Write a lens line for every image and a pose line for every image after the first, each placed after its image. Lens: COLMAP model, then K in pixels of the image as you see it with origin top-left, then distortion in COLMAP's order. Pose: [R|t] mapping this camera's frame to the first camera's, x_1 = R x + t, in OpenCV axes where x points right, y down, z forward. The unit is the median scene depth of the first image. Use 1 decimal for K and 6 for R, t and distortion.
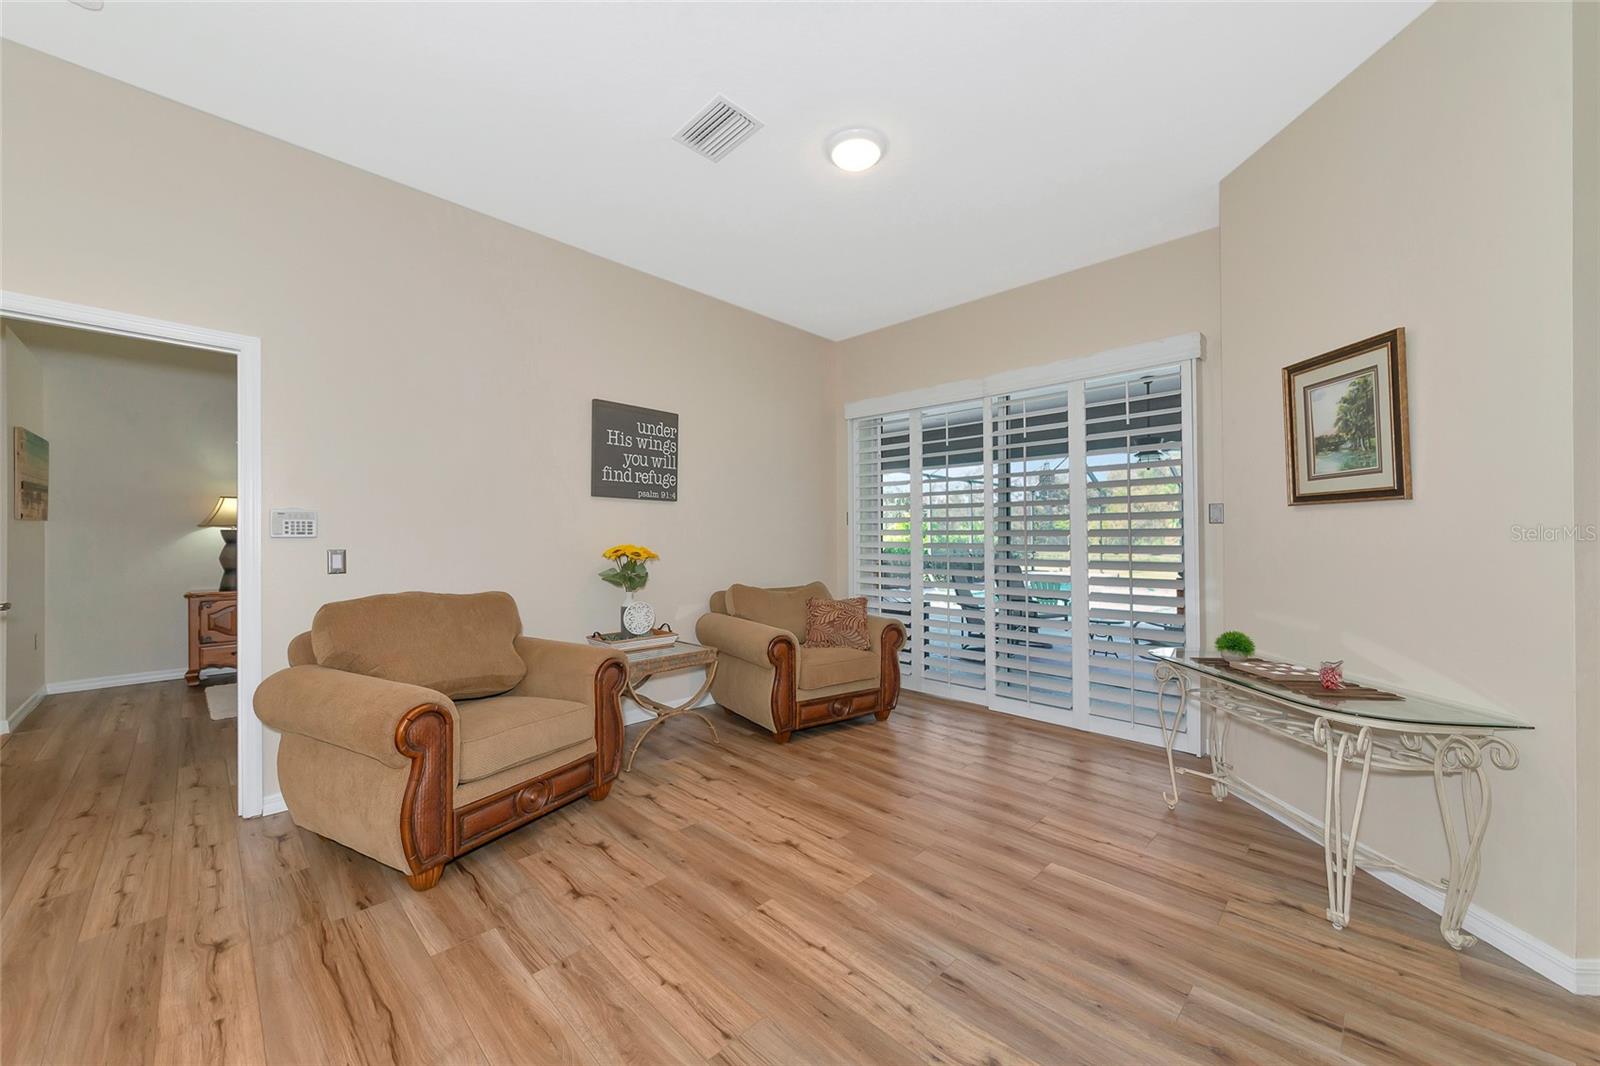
lens RADIAL K [[584.0, 0, 814.7], [0, 584.0, 545.0], [0, 0, 1]] dist [0.011228, -0.000243]
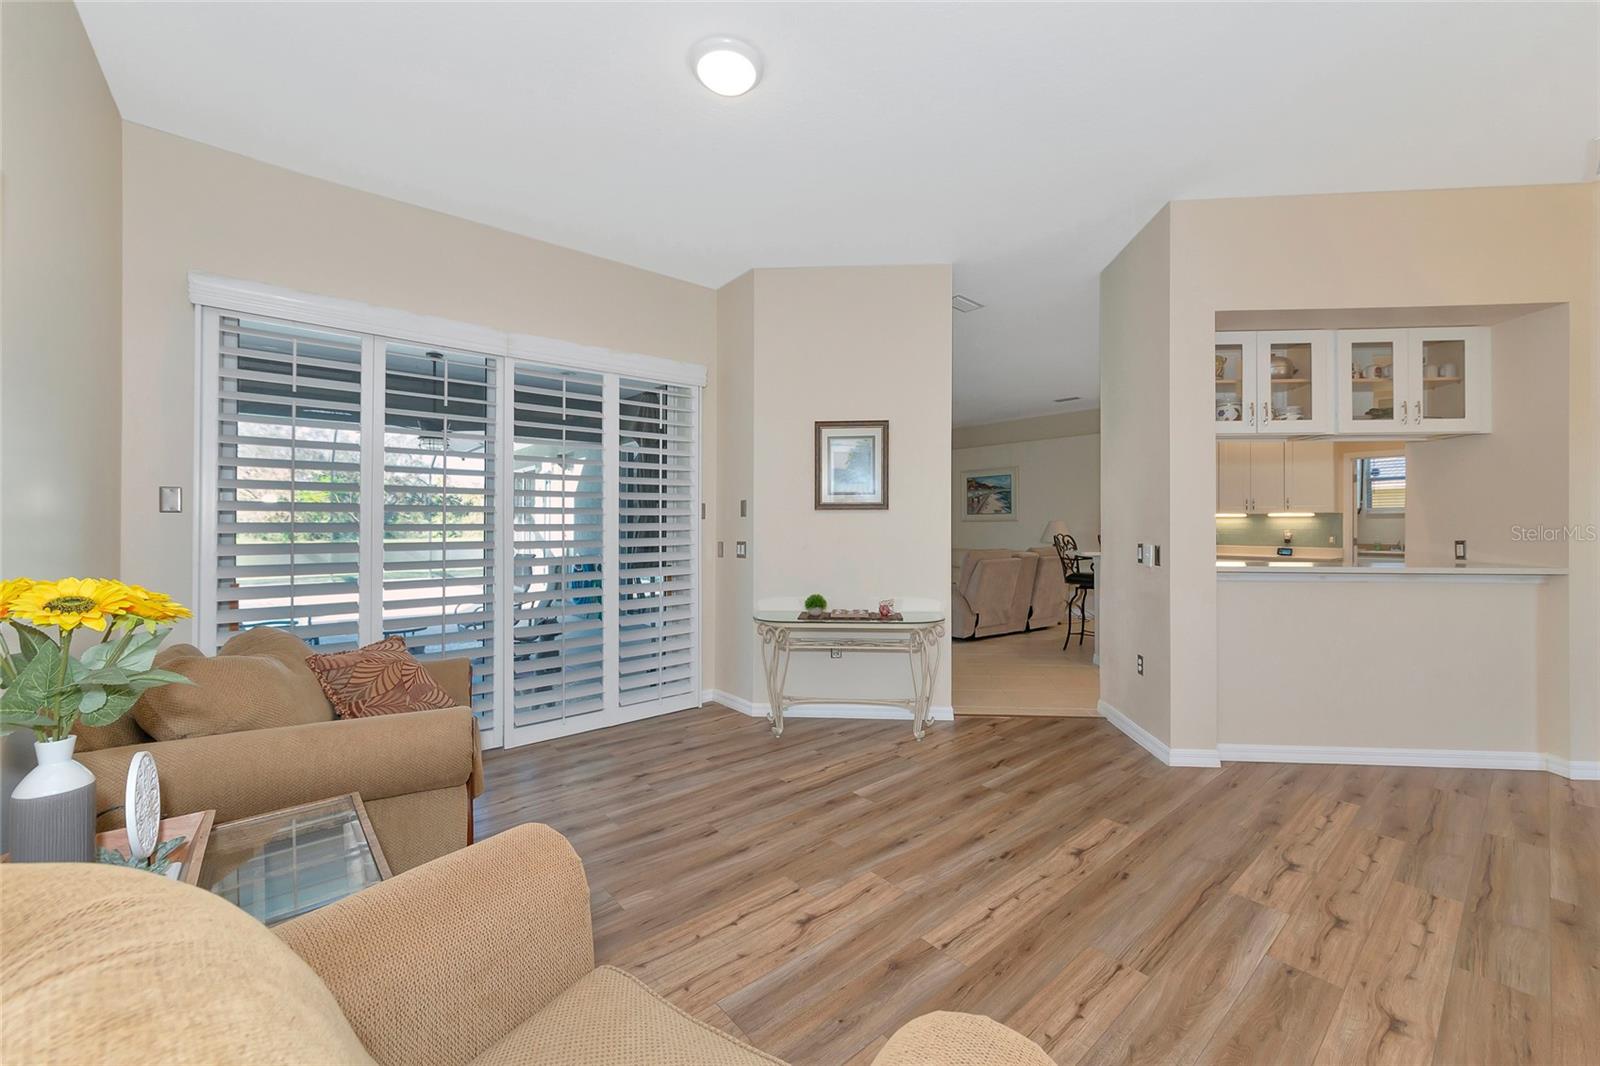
lens RADIAL K [[599.0, 0, 829.2], [0, 599.0, 520.1], [0, 0, 1]] dist [-0.003006, 0.000048]
pose [[0.125299, 0.009791, 0.992071, -0.795588], [0.019796, 0.999728, -0.012367, -0.020445], [-0.991922, 0.021189, 0.125071, 0.802745]]
